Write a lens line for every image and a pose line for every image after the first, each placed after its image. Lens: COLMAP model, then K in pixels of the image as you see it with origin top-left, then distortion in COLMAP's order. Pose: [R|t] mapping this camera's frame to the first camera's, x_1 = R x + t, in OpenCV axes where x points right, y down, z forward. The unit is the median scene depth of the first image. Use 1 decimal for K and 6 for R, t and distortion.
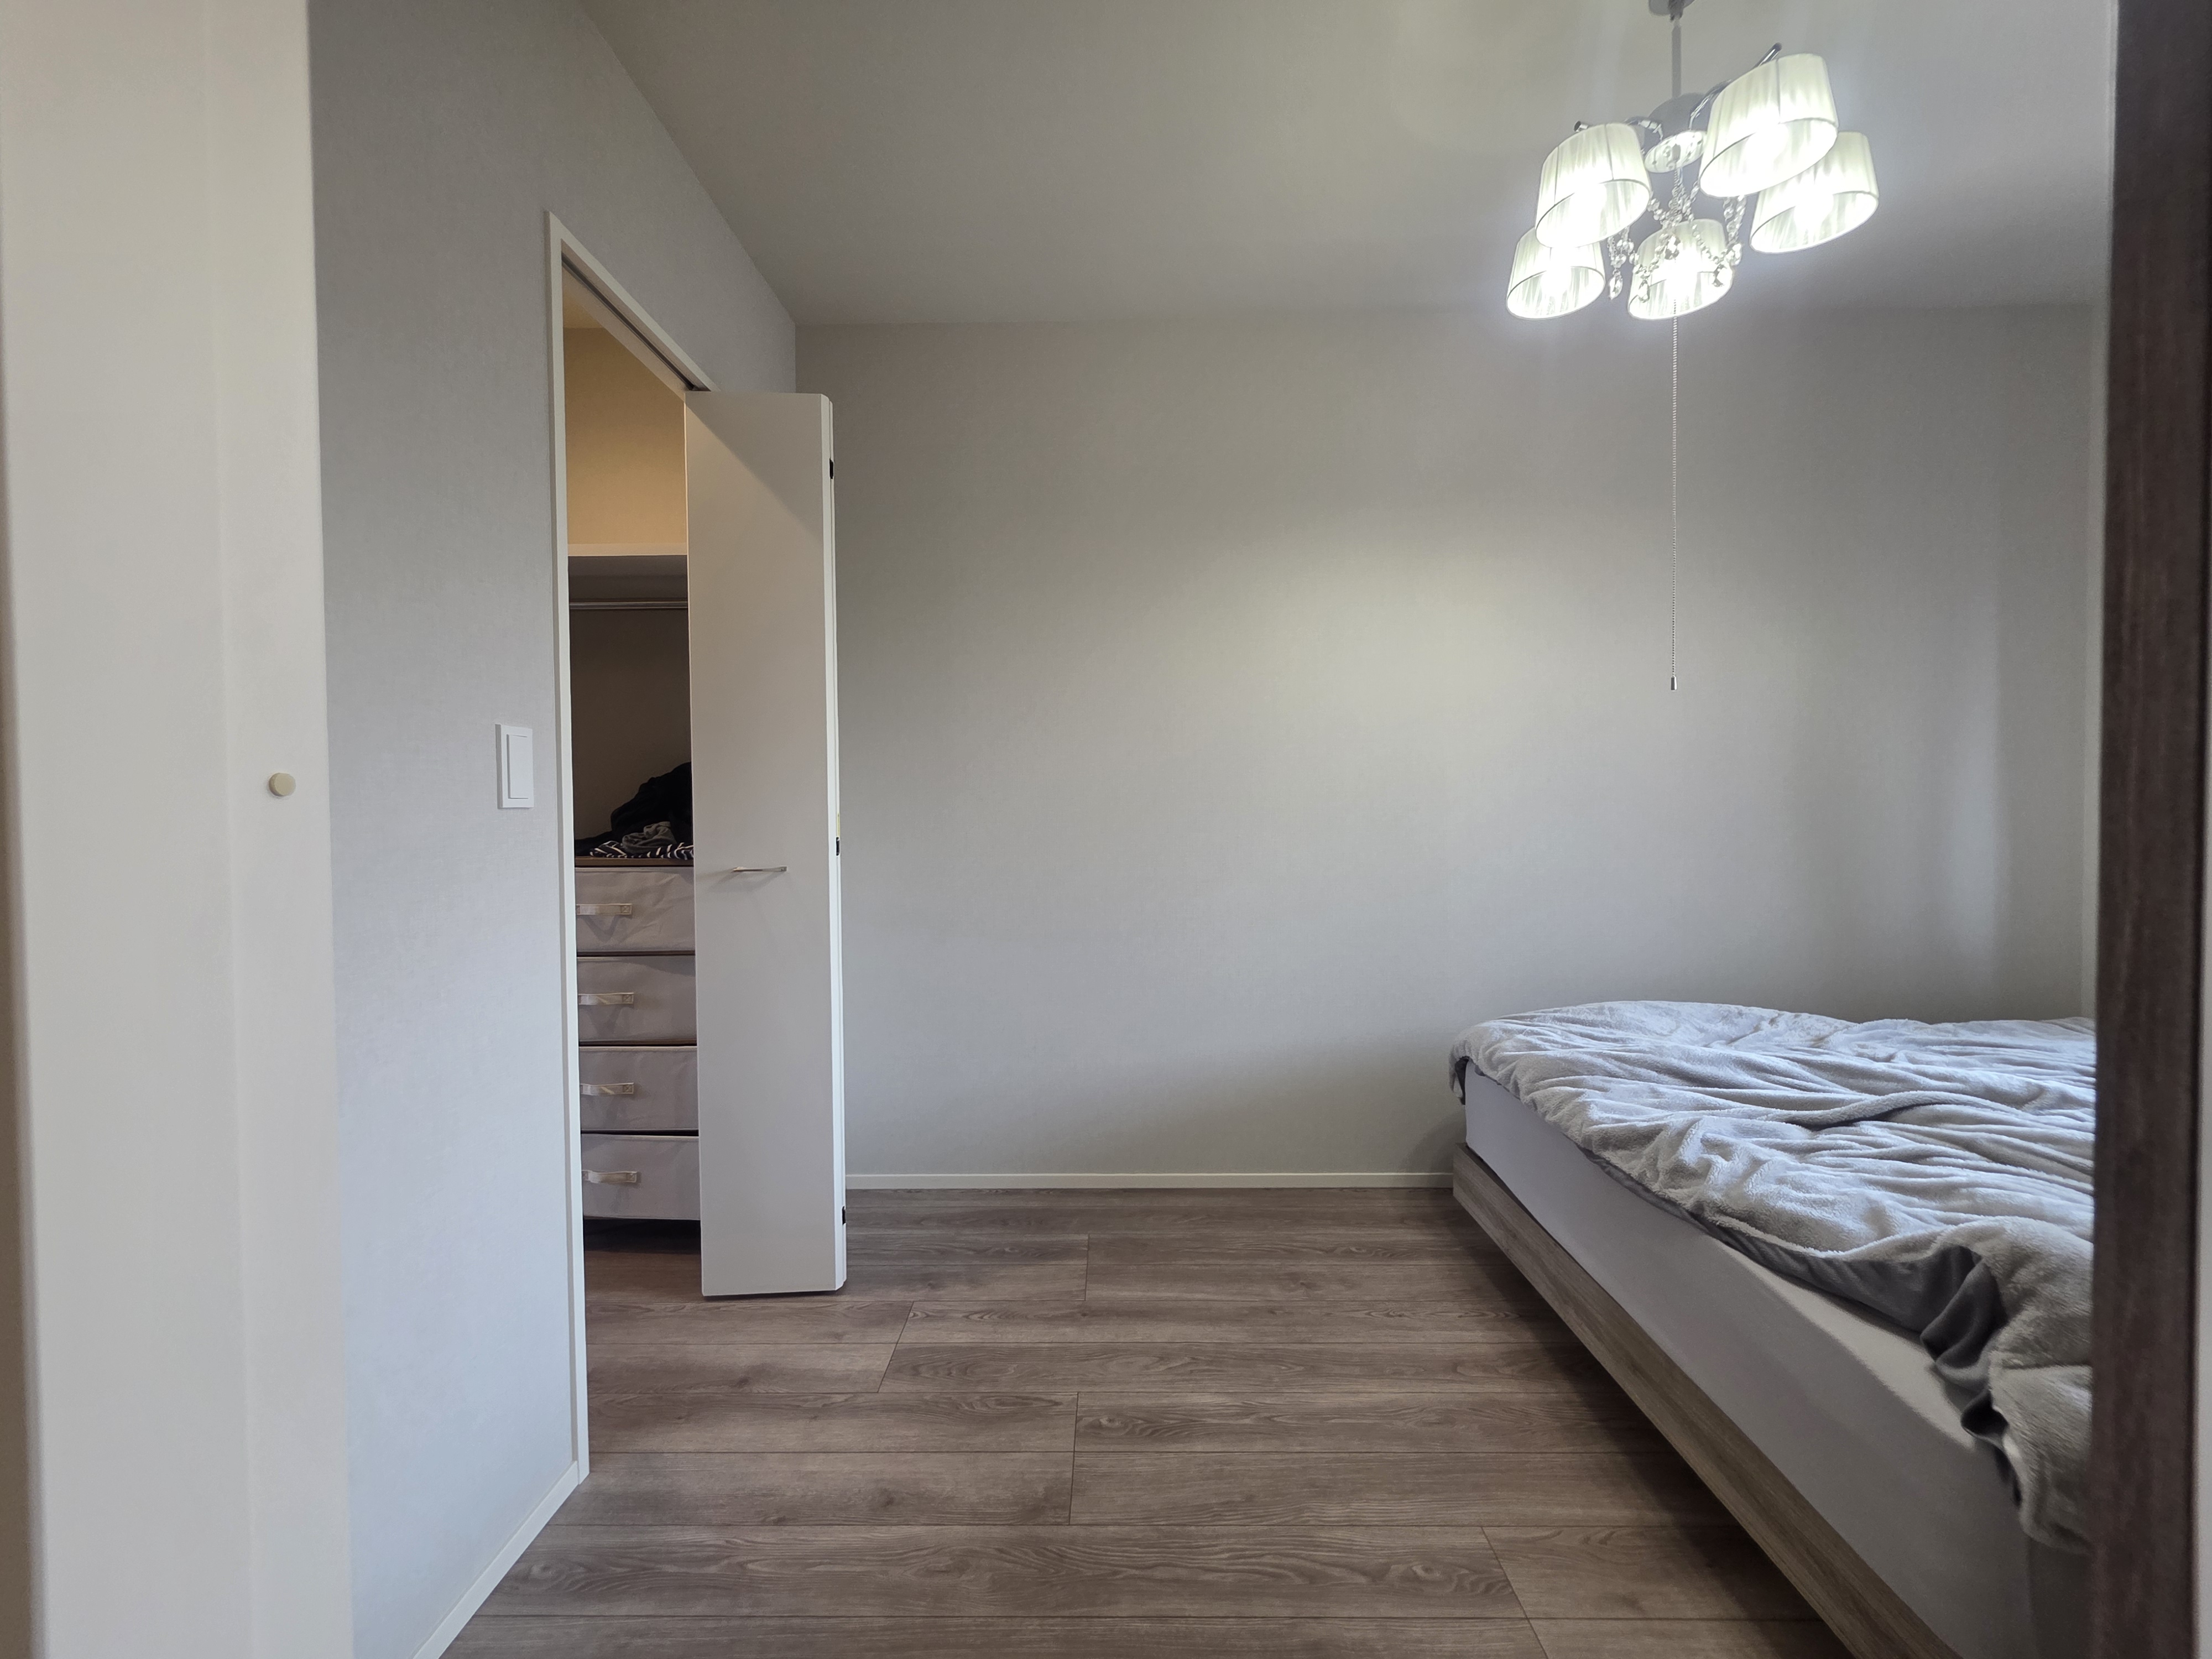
lens RADIAL K [[888.7, 0, 1107.4], [0, 888.7, 820.9], [0, 0, 1]] dist [0.001775, 0.000412]
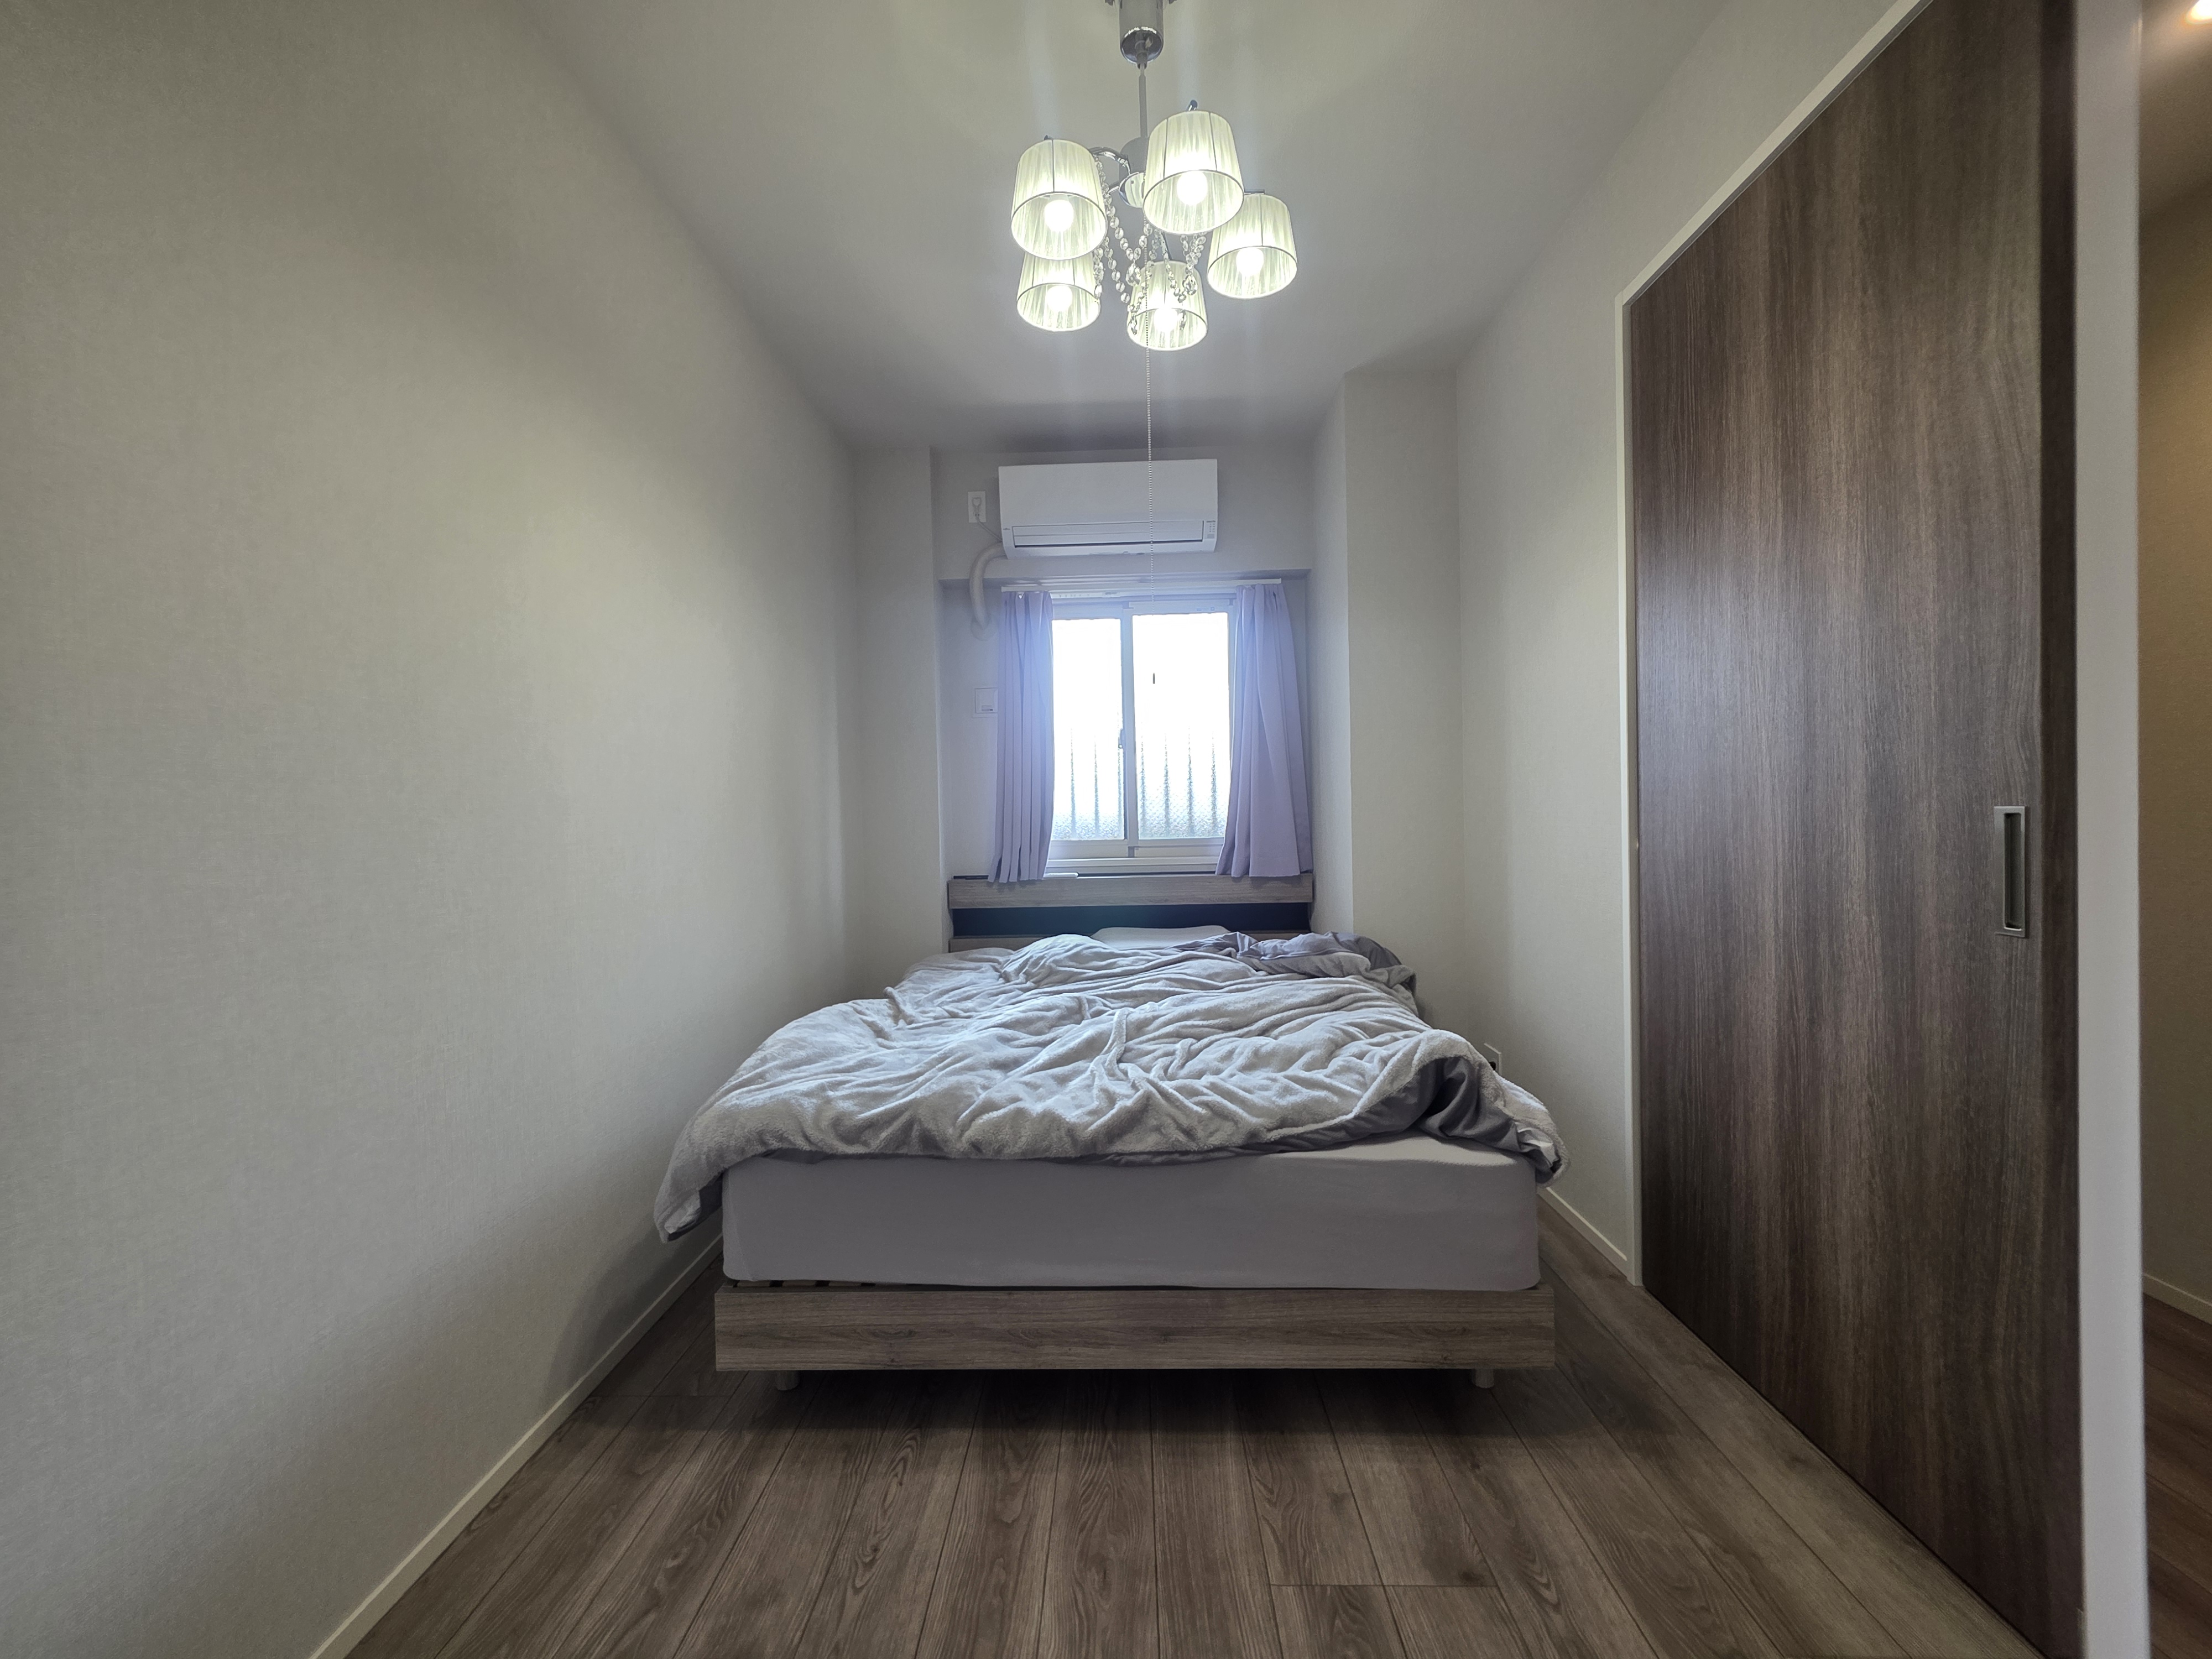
lens RADIAL K [[888.7, 0, 1103.1], [0, 888.7, 826.4], [0, 0, 1]] dist [0.001775, 0.000412]
pose [[0.018606, -0.005833, 0.999810, -0.463880], [0.036505, 0.999320, 0.005151, 0.018023], [-0.999160, 0.036402, 0.018806, 1.097300]]
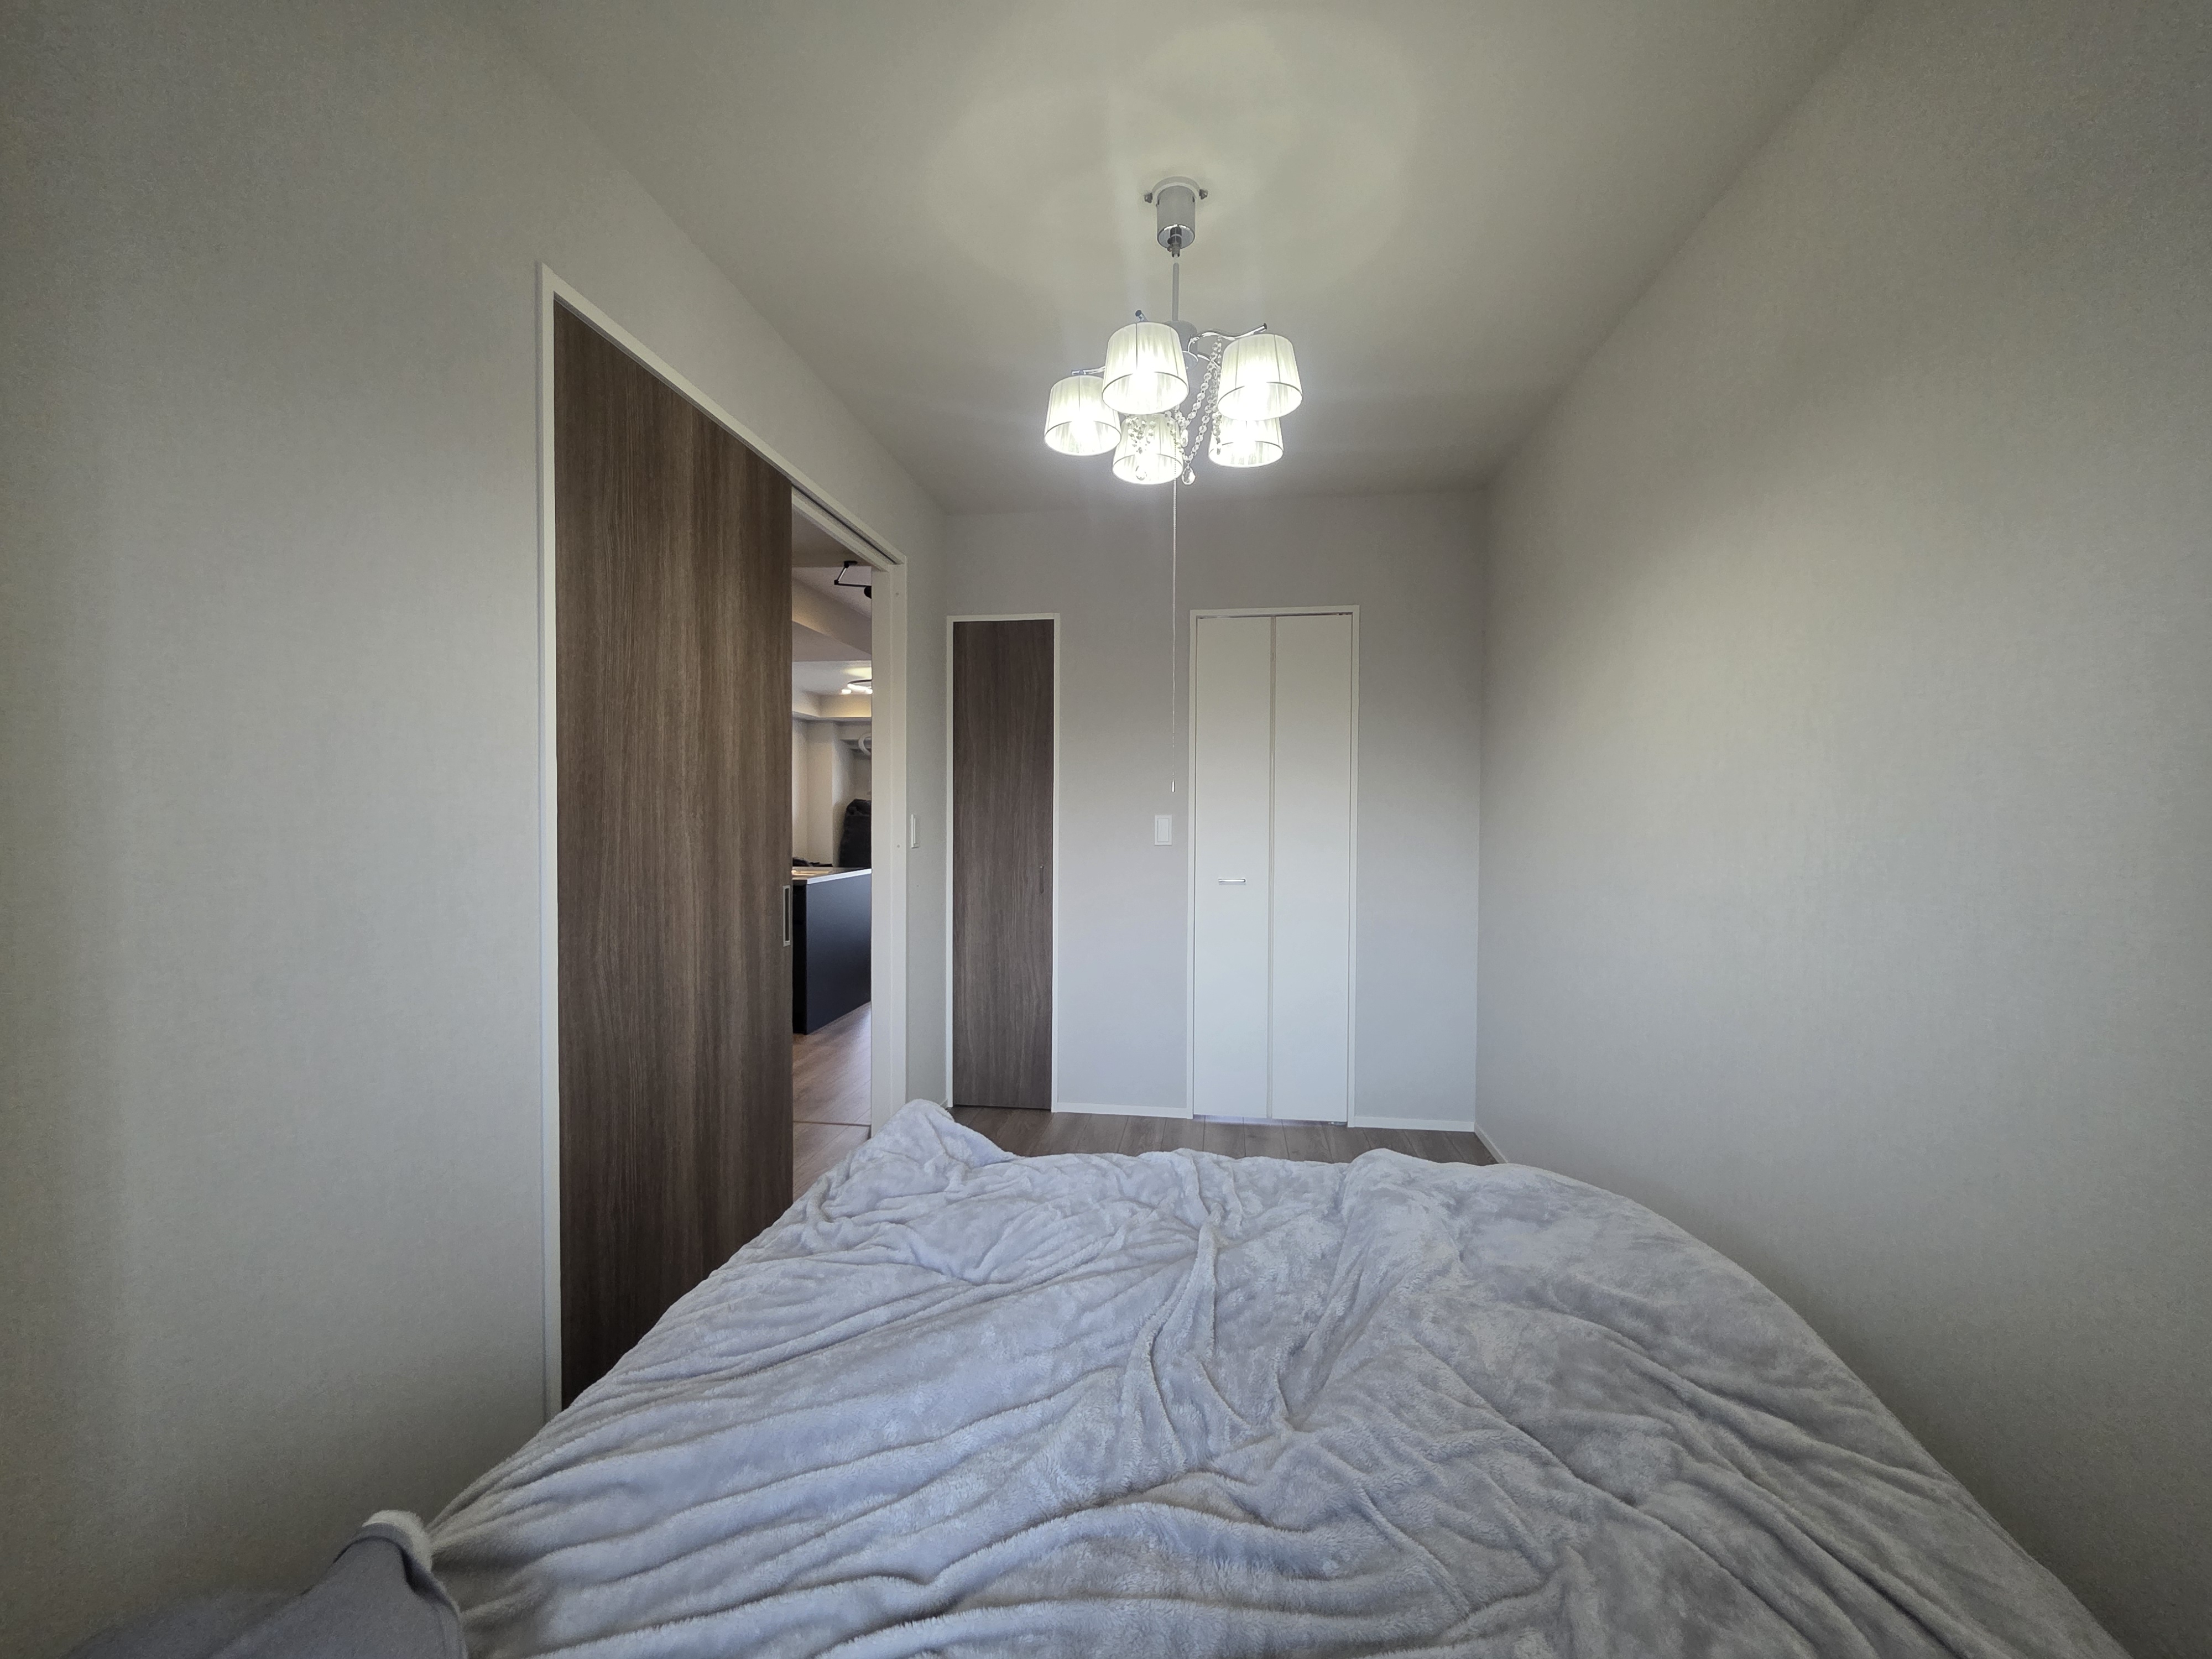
lens RADIAL K [[888.7, 0, 1107.0], [0, 888.7, 825.5], [0, 0, 1]] dist [0.001775, 0.000412]
pose [[-0.114952, 0.024336, -0.993073, 1.969796], [-0.016103, 0.999523, 0.026358, -0.135450], [0.993241, 0.019021, -0.114505, 1.103262]]
